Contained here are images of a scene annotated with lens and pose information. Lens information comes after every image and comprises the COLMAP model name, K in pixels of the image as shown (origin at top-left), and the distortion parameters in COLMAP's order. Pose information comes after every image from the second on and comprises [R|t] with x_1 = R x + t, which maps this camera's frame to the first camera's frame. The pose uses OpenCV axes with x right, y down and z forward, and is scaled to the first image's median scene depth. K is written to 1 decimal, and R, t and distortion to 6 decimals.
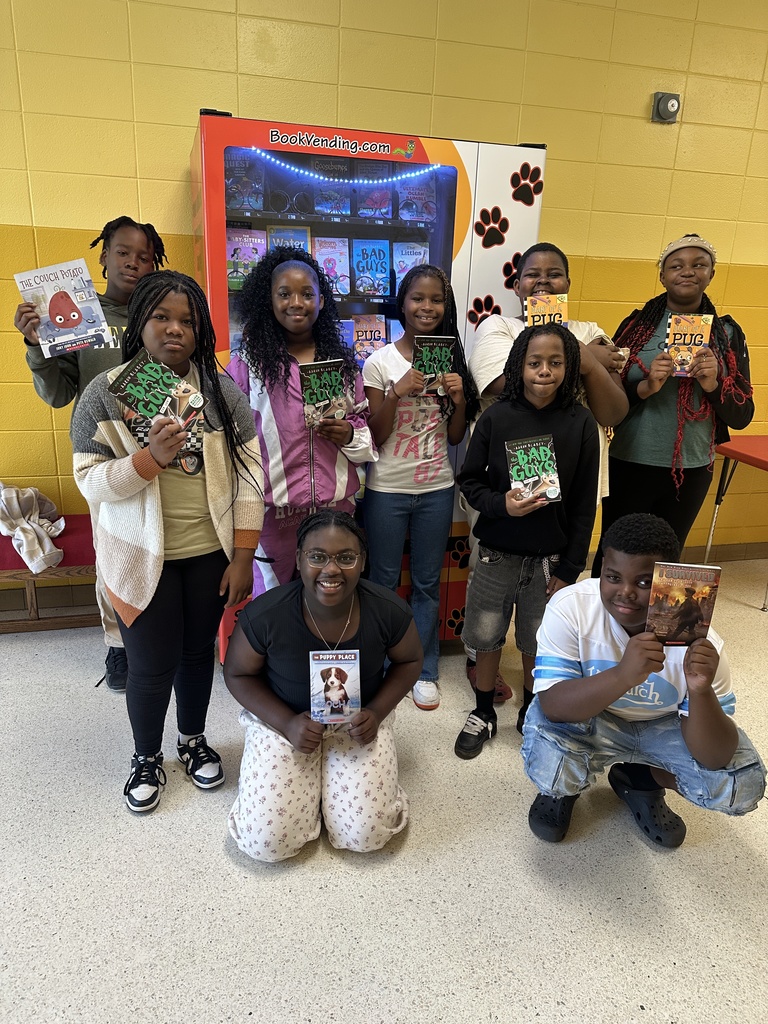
lens RADIAL K [[715.9, 0, 384.0], [0, 715.9, 512.0], [0, 0, 1]] dist [0.054922, -0.053889]
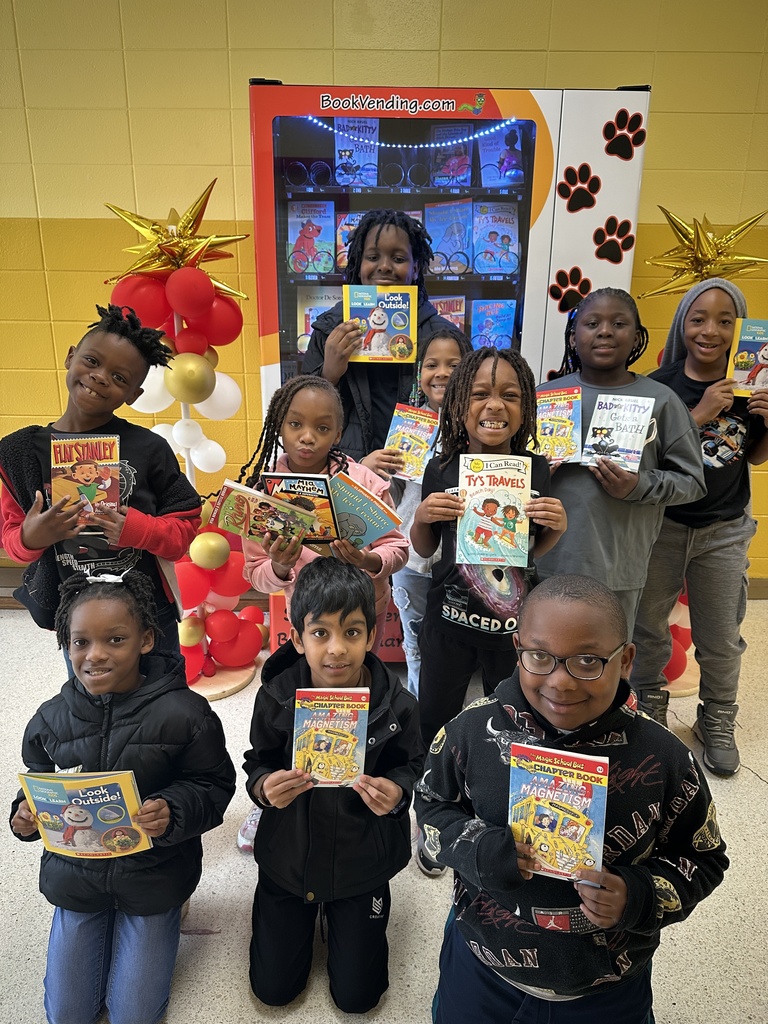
lens RADIAL K [[724.4, 0, 384.0], [0, 724.4, 512.0], [0, 0, 1]] dist [0.009782, 0.000220]
pose [[0.964580, 0.053053, -0.258402, 0.169164], [-0.054552, 0.998510, 0.001370, 0.000924], [0.258090, 0.012775, 0.966036, 0.112588]]
